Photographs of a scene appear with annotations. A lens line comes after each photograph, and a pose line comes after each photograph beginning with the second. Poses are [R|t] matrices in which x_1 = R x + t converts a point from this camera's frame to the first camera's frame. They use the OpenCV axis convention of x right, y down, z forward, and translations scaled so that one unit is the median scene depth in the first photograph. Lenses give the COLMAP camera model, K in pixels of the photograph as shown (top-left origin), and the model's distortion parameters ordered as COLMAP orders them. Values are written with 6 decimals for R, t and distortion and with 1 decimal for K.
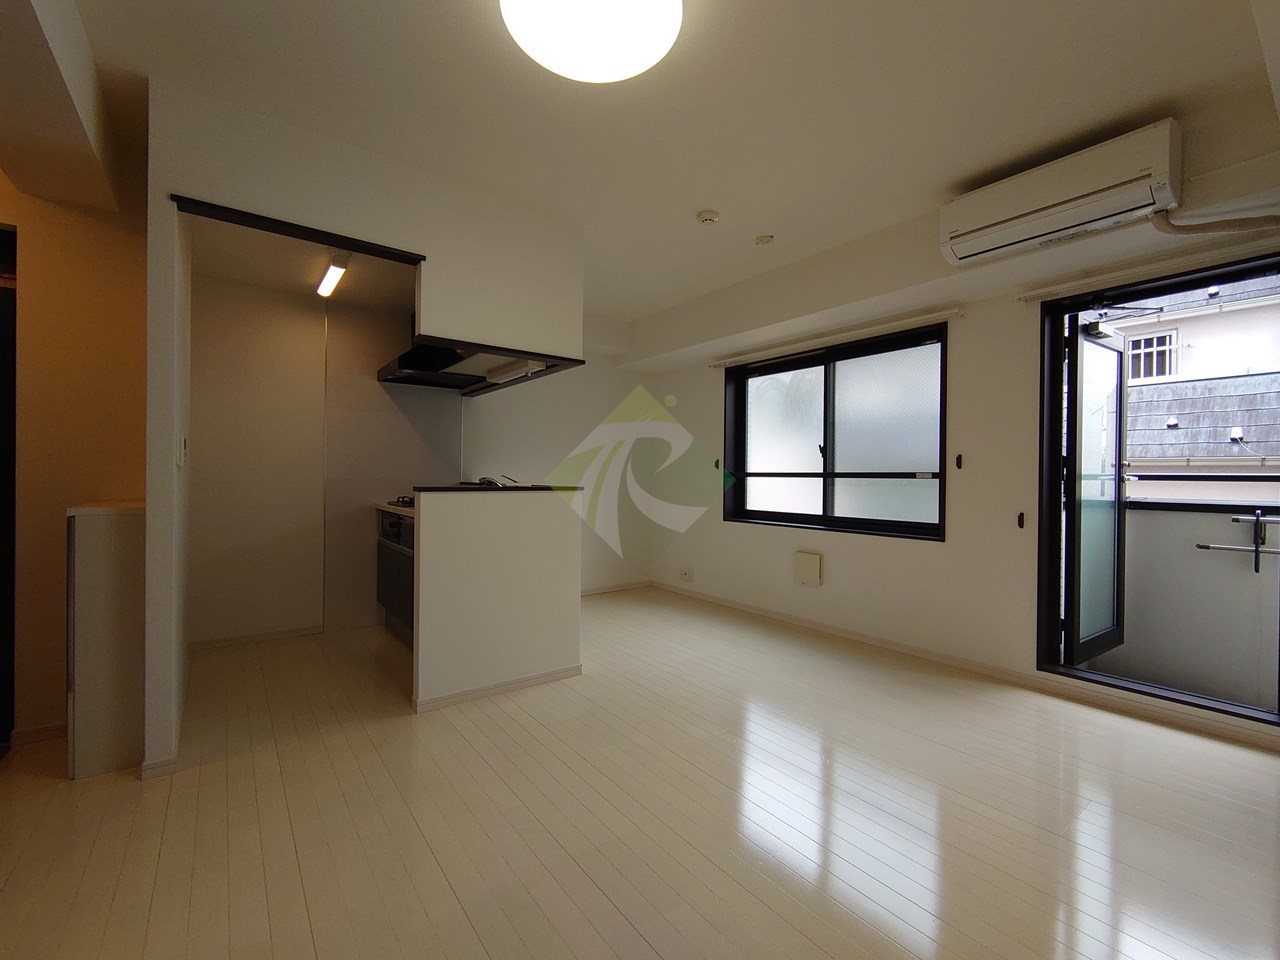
lens RADIAL K [[554.4, 0, 641.6], [0, 554.4, 481.9], [0, 0, 1]] dist [-0.001076, -0.000045]
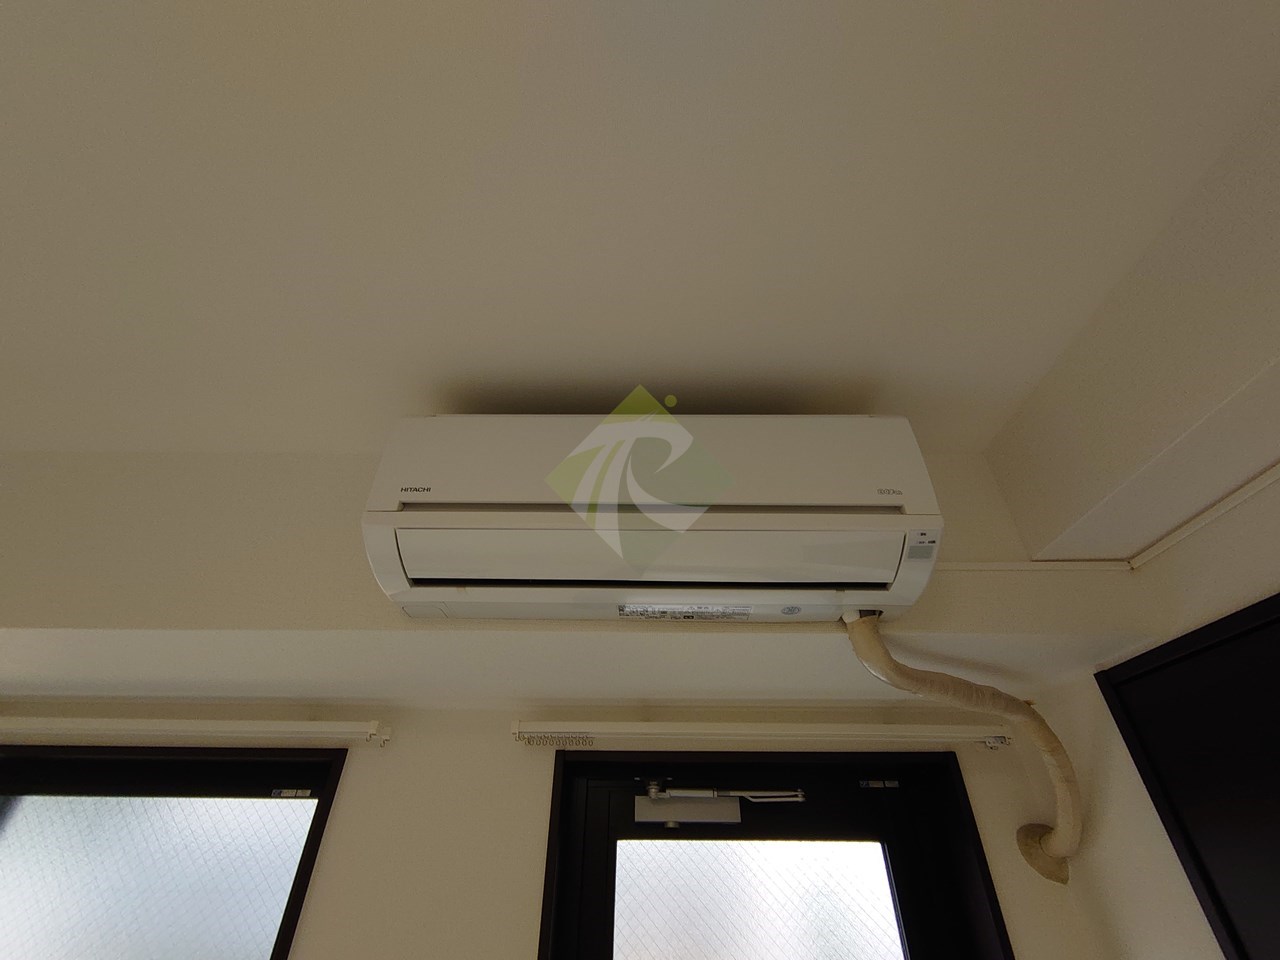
lens RADIAL K [[554.4, 0, 640.9], [0, 554.4, 482.1], [0, 0, 1]] dist [-0.001076, -0.000045]
pose [[0.609613, 0.459673, 0.645812, 2.238017], [0.002487, 0.813587, -0.581438, -1.402960], [-0.792696, 0.356058, 0.494830, 3.804972]]
